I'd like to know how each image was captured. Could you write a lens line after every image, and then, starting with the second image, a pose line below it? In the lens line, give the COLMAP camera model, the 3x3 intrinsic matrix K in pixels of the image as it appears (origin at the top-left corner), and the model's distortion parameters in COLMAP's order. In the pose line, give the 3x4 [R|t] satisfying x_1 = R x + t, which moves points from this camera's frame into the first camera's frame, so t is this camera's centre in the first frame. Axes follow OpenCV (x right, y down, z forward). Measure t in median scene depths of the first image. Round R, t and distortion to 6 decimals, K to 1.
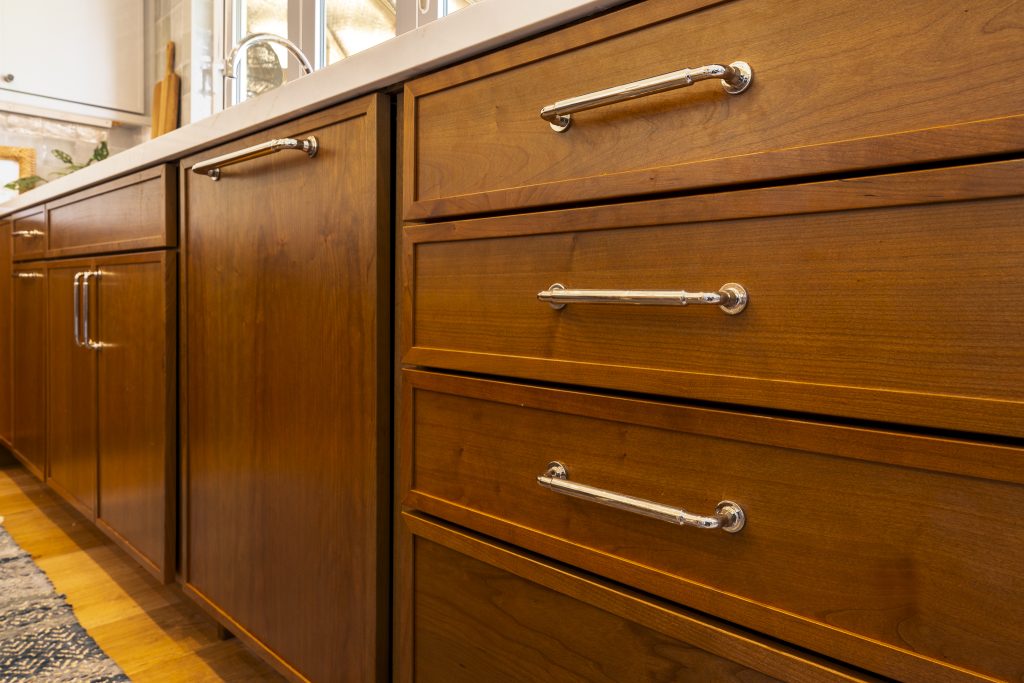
lens RADIAL K [[681.1, 0, 522.8], [0, 681.1, 300.5], [0, 0, 1]] dist [-0.004130, -0.000447]
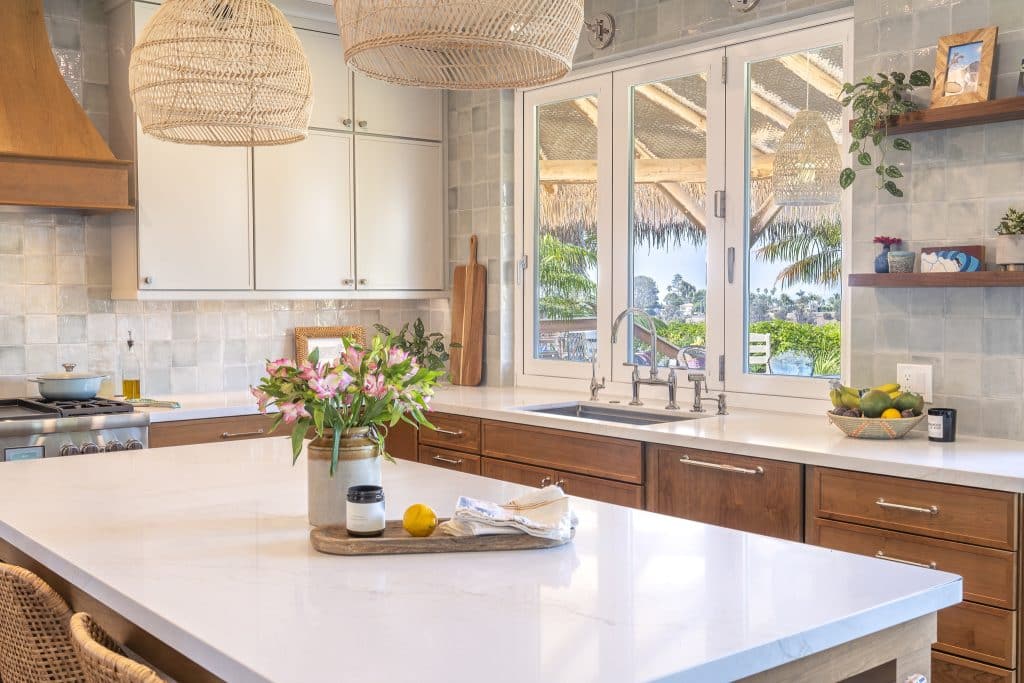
lens RADIAL K [[1083.7, 0, 506.1], [0, 1083.7, 369.0], [0, 0, 1]] dist [-0.014739, 0.010657]
pose [[0.991996, -0.002785, -0.126238, -0.316016], [0.009381, 0.998619, 0.051686, -0.350497], [0.125920, -0.052456, 0.990653, -1.279924]]
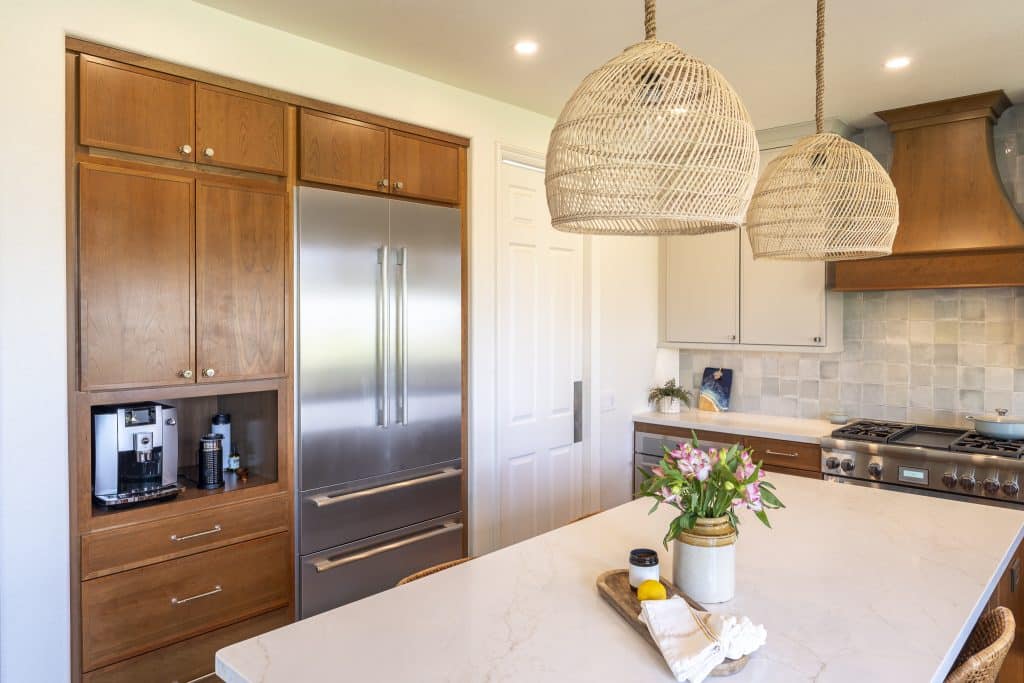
lens RADIAL K [[704.2, 0, 512.3], [0, 704.2, 328.9], [0, 0, 1]] dist [-0.005628, -0.000240]
pose [[0.011323, 0.012538, -0.999857, 0.311319], [-0.009264, 0.999880, 0.012433, -0.474565], [0.999893, 0.009121, 0.011438, -0.444431]]
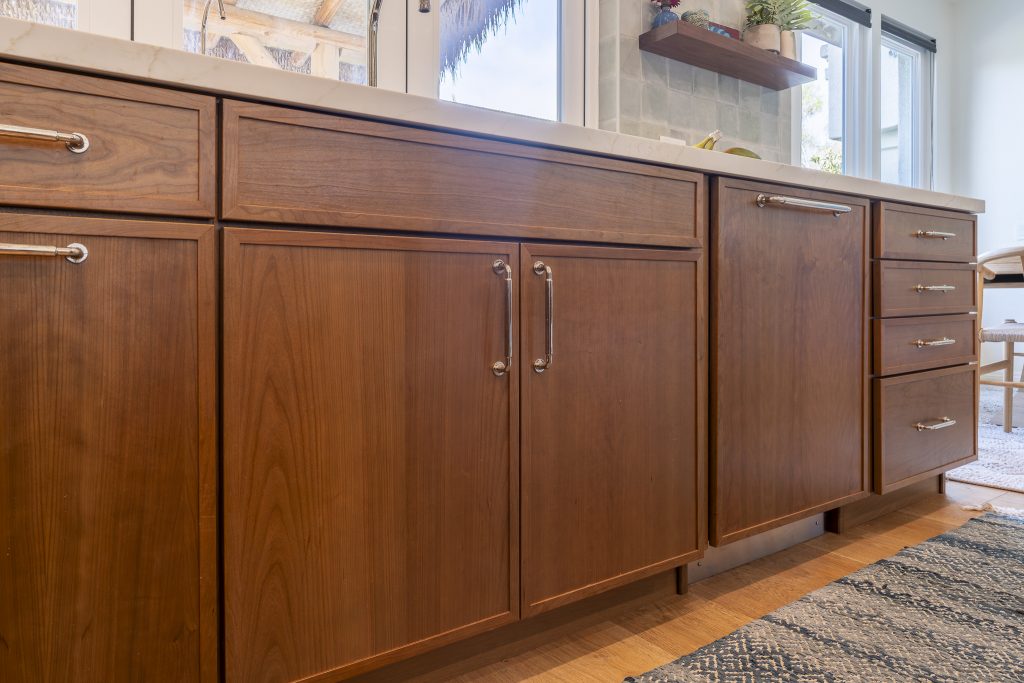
lens RADIAL K [[681.1, 0, 522.8], [0, 681.1, 300.5], [0, 0, 1]] dist [-0.004130, -0.000447]
pose [[0.187768, -0.014366, 0.982108, -1.023265], [0.027231, 0.999585, 0.009415, -0.003980], [-0.981836, 0.024976, 0.188082, 0.670248]]
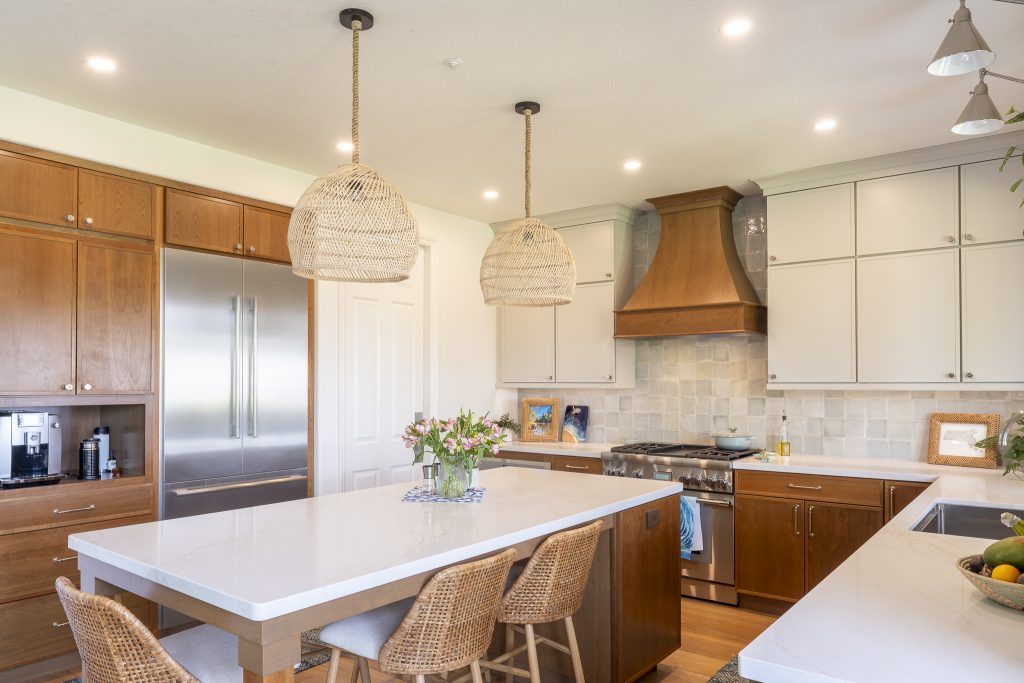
lens RADIAL K [[698.7, 0, 511.6], [0, 698.7, 379.0], [0, 0, 1]] dist [-0.003003, -0.000384]
pose [[0.103982, -0.011477, -0.994513, 0.792448], [-0.009865, 0.999872, -0.012570, -0.383023], [0.994530, 0.011118, 0.103855, -0.144084]]
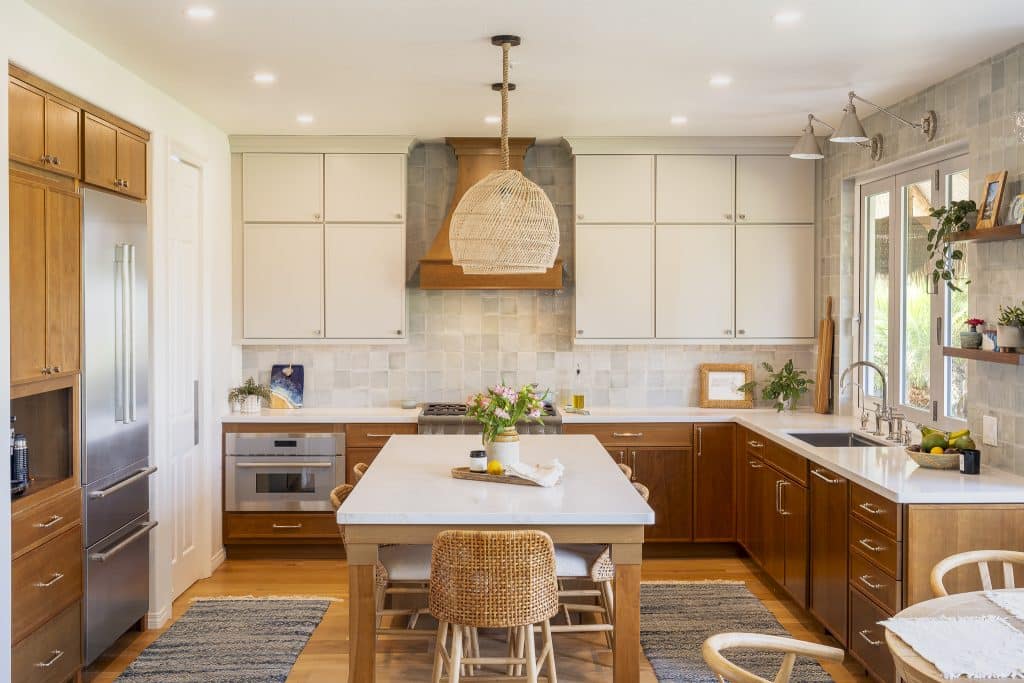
lens RADIAL K [[1172.3, 0, 486.8], [0, 1172.3, 340.2], [0, 0, 1]] dist [0.009575, -0.003026]
pose [[0.687256, 0.014956, -0.726262, 1.258741], [-0.002851, 0.999836, 0.017892, -0.470384], [0.726410, -0.010226, 0.687186, -1.987012]]
